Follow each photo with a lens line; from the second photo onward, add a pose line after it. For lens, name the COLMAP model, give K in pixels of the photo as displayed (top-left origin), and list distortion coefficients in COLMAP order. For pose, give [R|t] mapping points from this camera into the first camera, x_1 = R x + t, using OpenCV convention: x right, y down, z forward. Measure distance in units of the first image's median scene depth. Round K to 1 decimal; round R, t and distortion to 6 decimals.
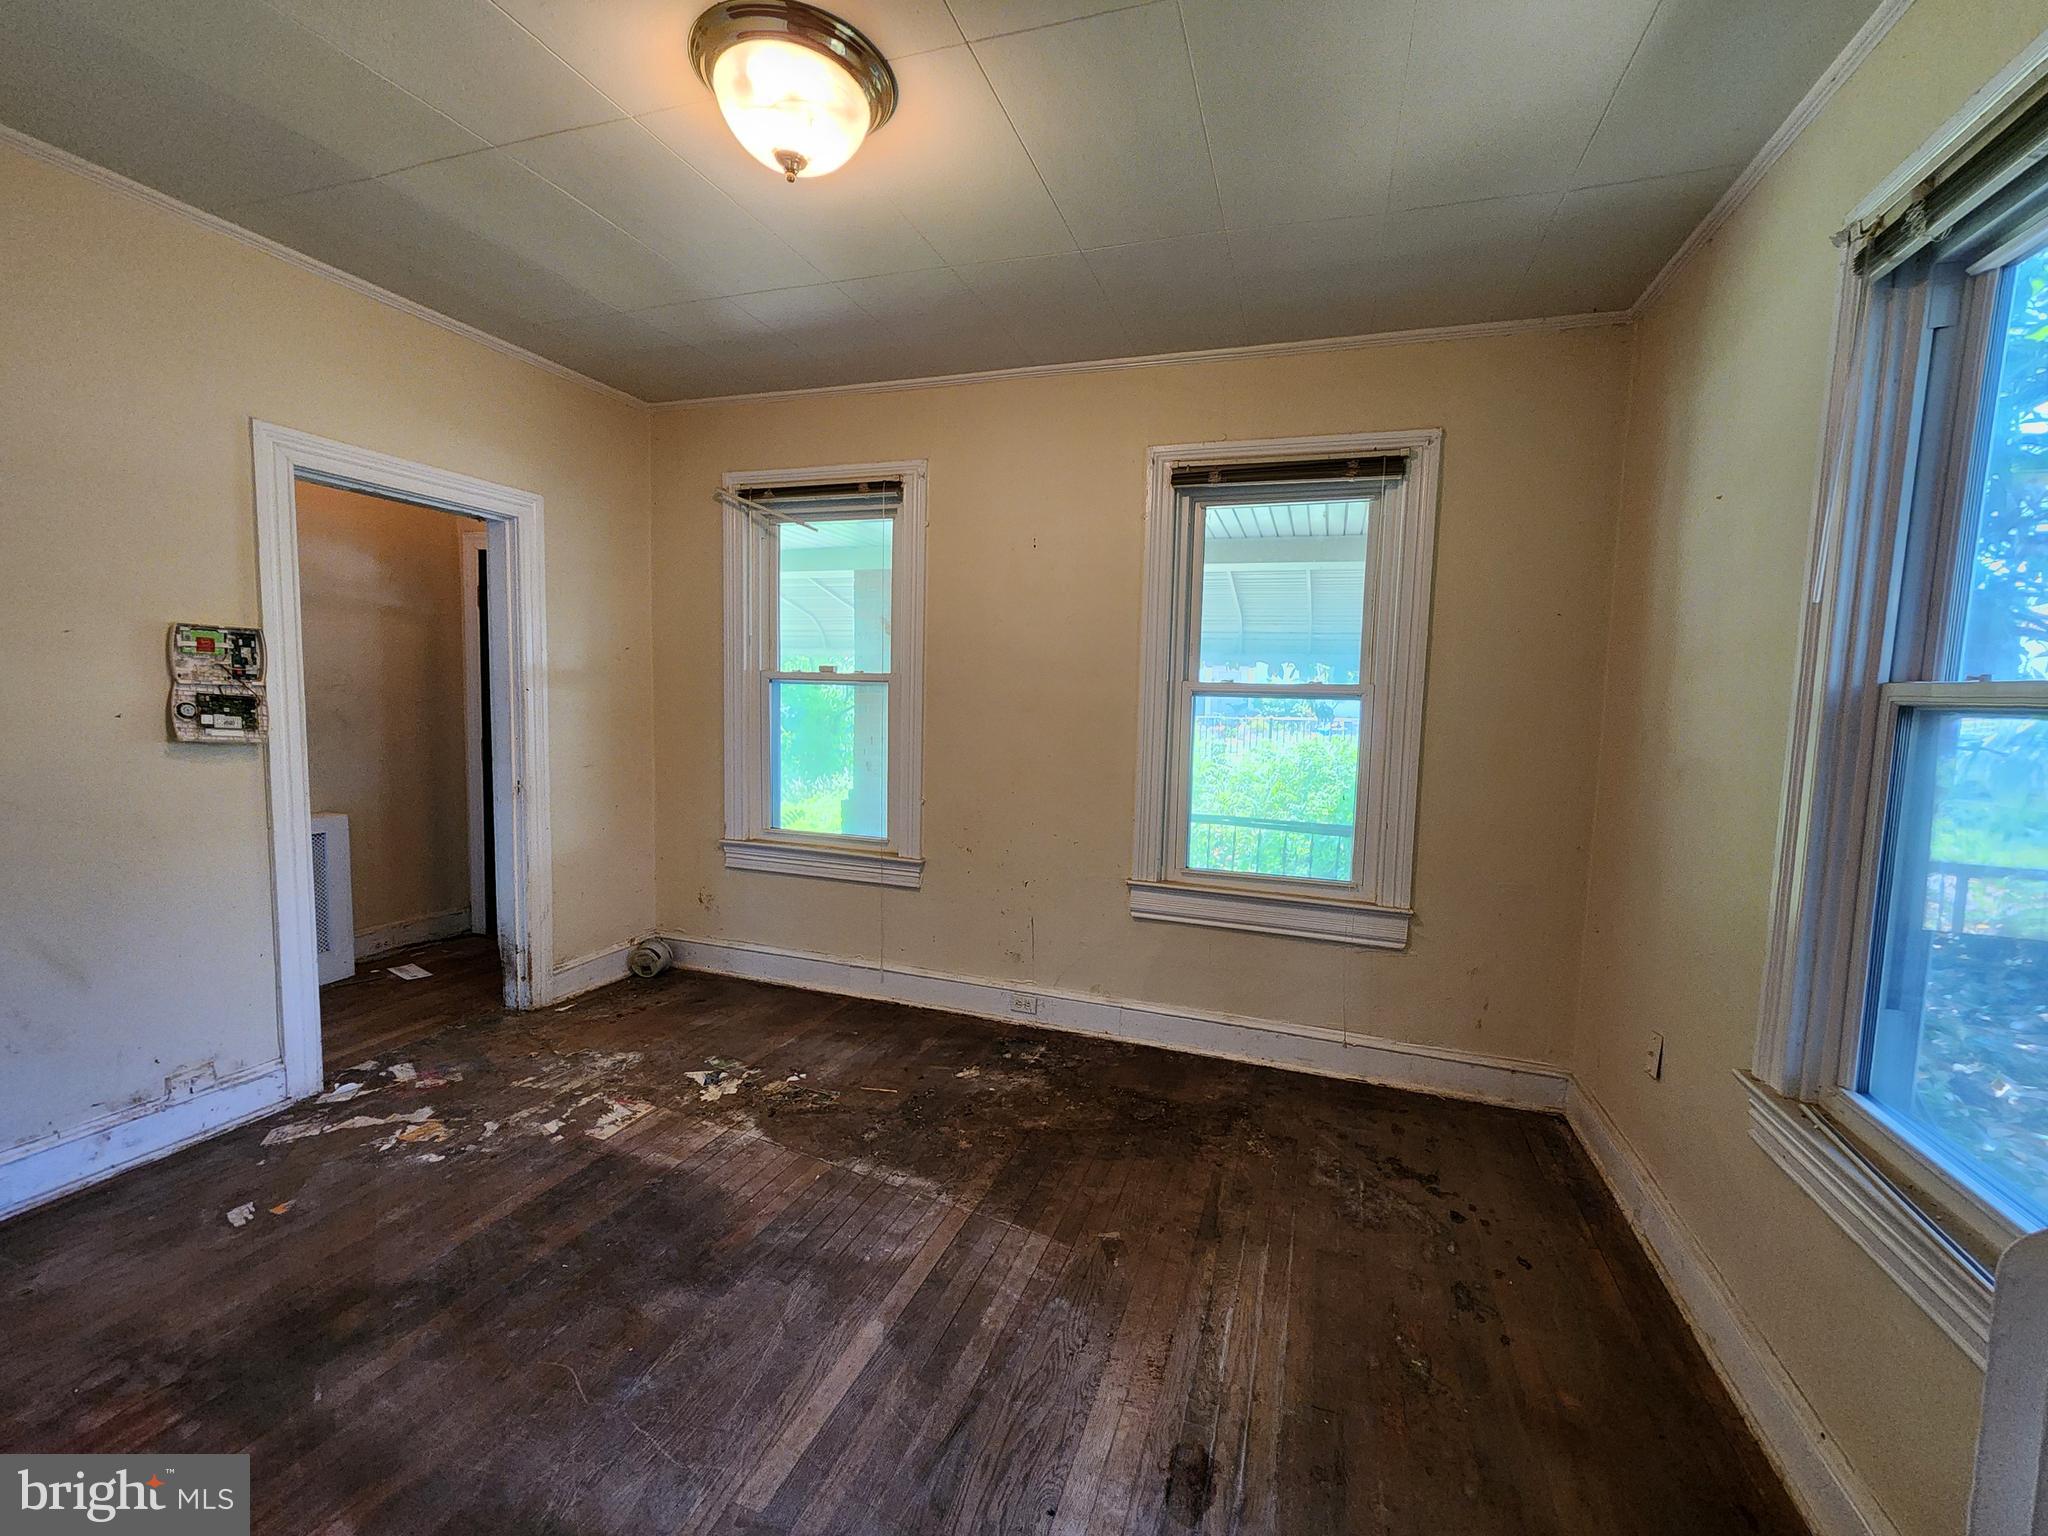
lens RADIAL K [[831.1, 0, 1042.4], [0, 831.1, 770.9], [0, 0, 1]] dist [0.005649, -0.003574]
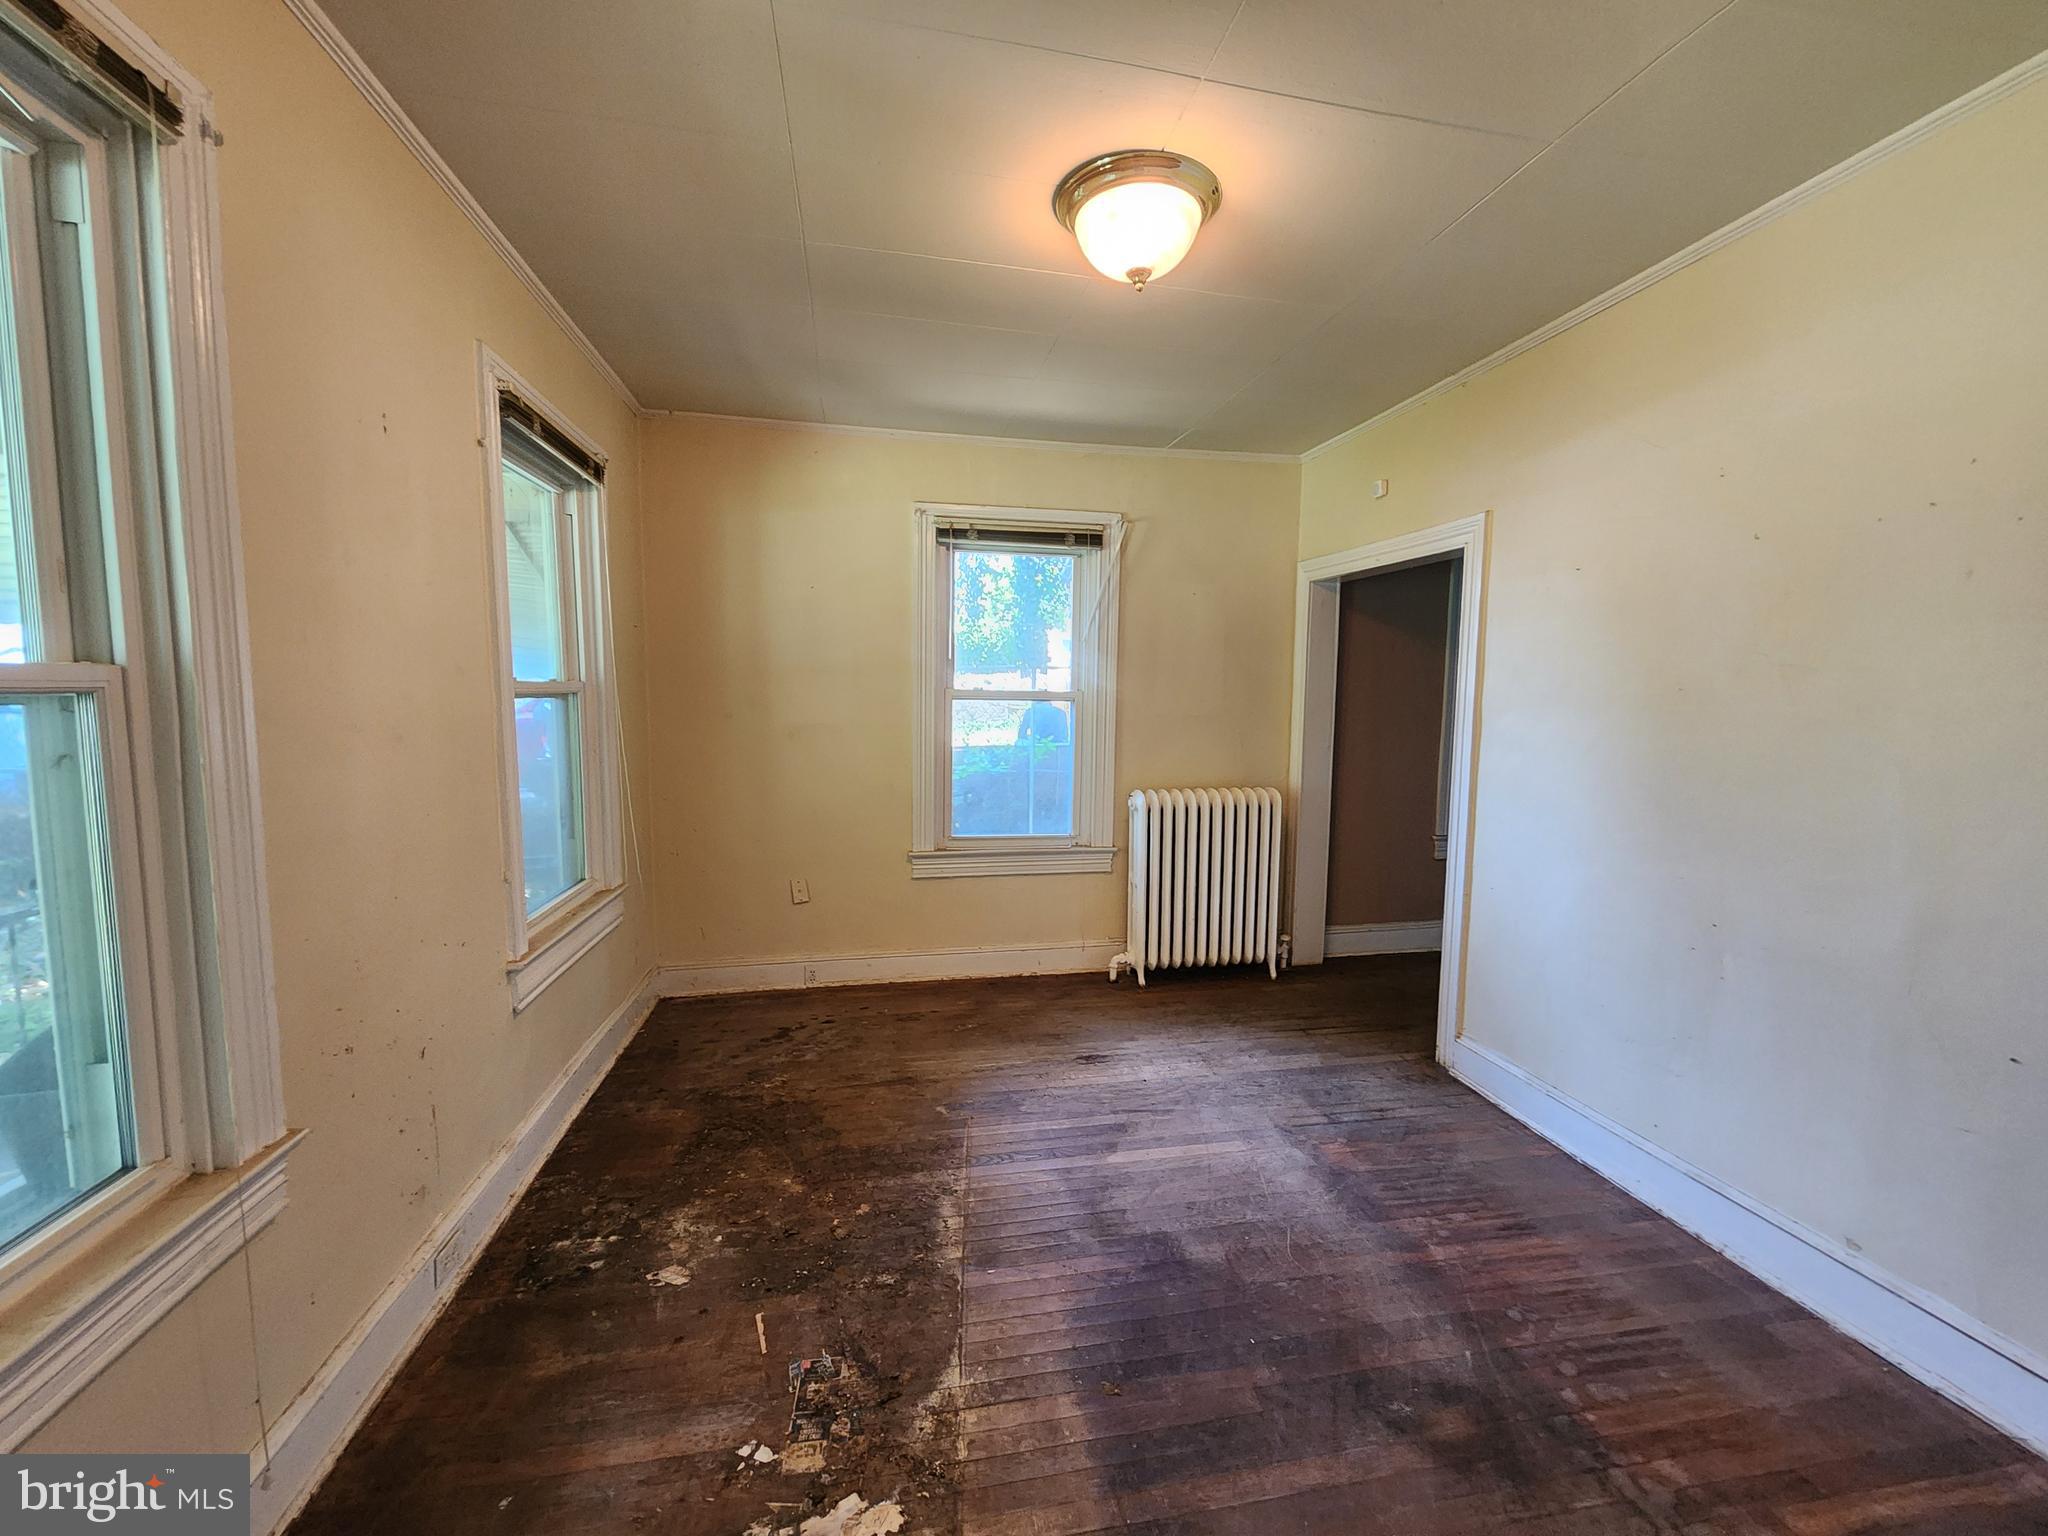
lens RADIAL K [[831.1, 0, 1042.4], [0, 831.1, 770.9], [0, 0, 1]] dist [0.005649, -0.003574]
pose [[-0.489937, -0.114418, 0.864217, -1.054754], [0.055481, 0.985247, 0.161894, -0.176118], [-0.869991, 0.127265, -0.476361, 1.388680]]
